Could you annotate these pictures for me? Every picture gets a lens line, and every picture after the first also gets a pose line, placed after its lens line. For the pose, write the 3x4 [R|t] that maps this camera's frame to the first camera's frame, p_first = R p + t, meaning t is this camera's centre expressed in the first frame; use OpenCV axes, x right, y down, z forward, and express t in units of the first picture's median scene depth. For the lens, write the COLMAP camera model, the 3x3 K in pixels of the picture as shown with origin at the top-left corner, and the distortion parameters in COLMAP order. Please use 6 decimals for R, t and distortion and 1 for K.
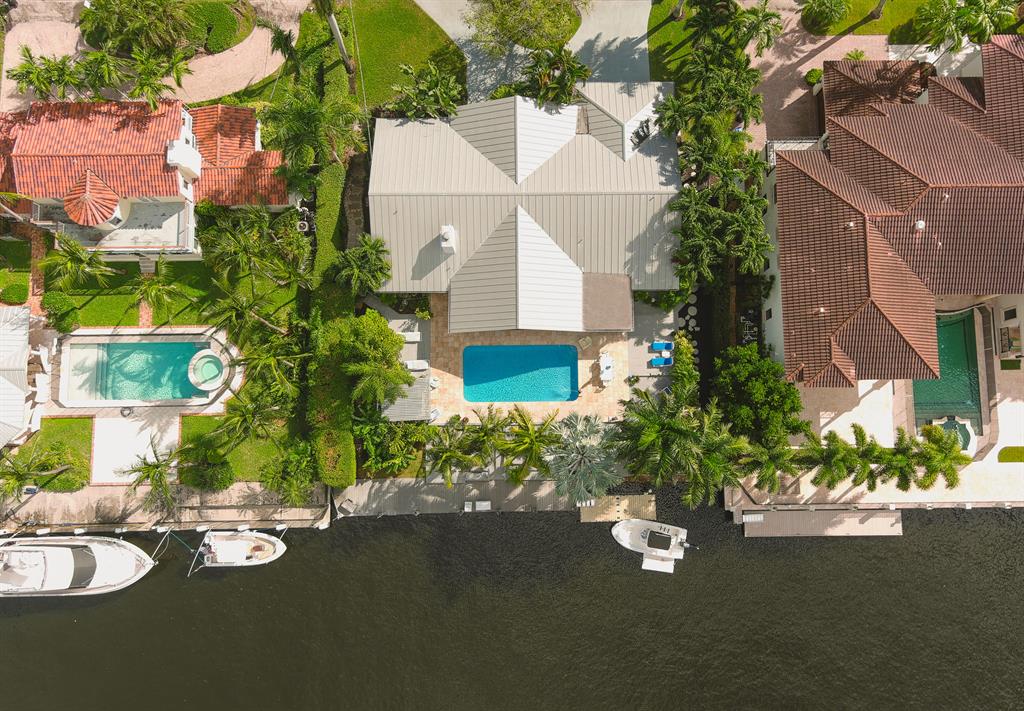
lens RADIAL K [[804.8, 0, 550.7], [0, 804.8, 336.9], [0, 0, 1]] dist [0.008579, -0.000957]
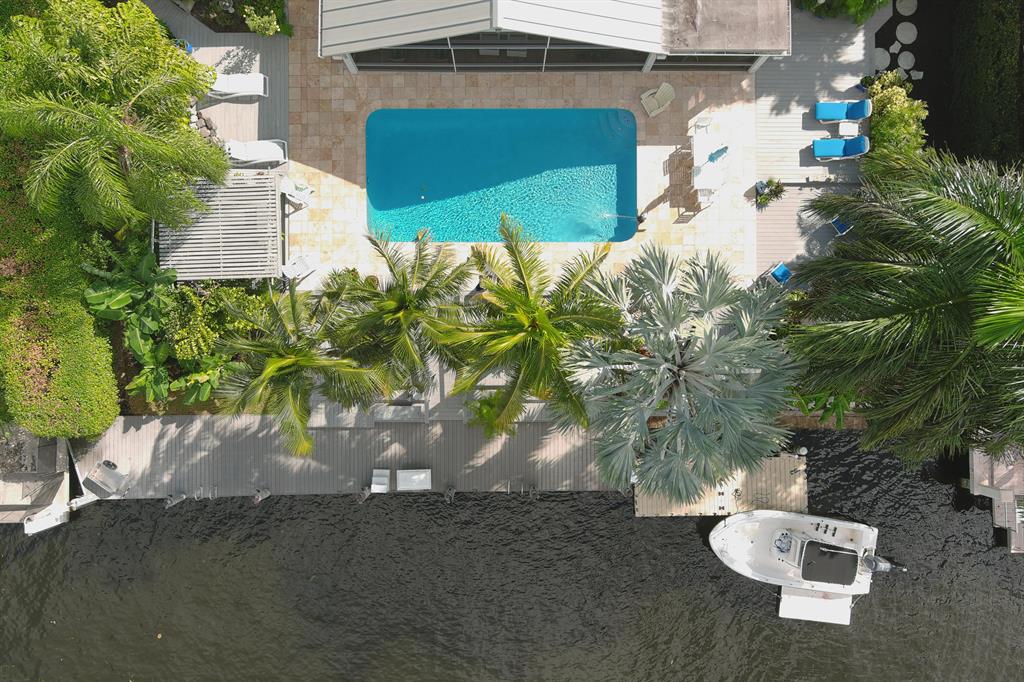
lens RADIAL K [[771.7, 0, 512.0], [0, 771.7, 341.0], [0, 0, 1]] dist [-0.002914, 0.000603]
pose [[0.999816, 0.008153, -0.017386, -0.024596], [-0.006145, 0.993625, 0.112572, 0.088131], [0.018193, -0.112444, 0.993491, 0.597689]]
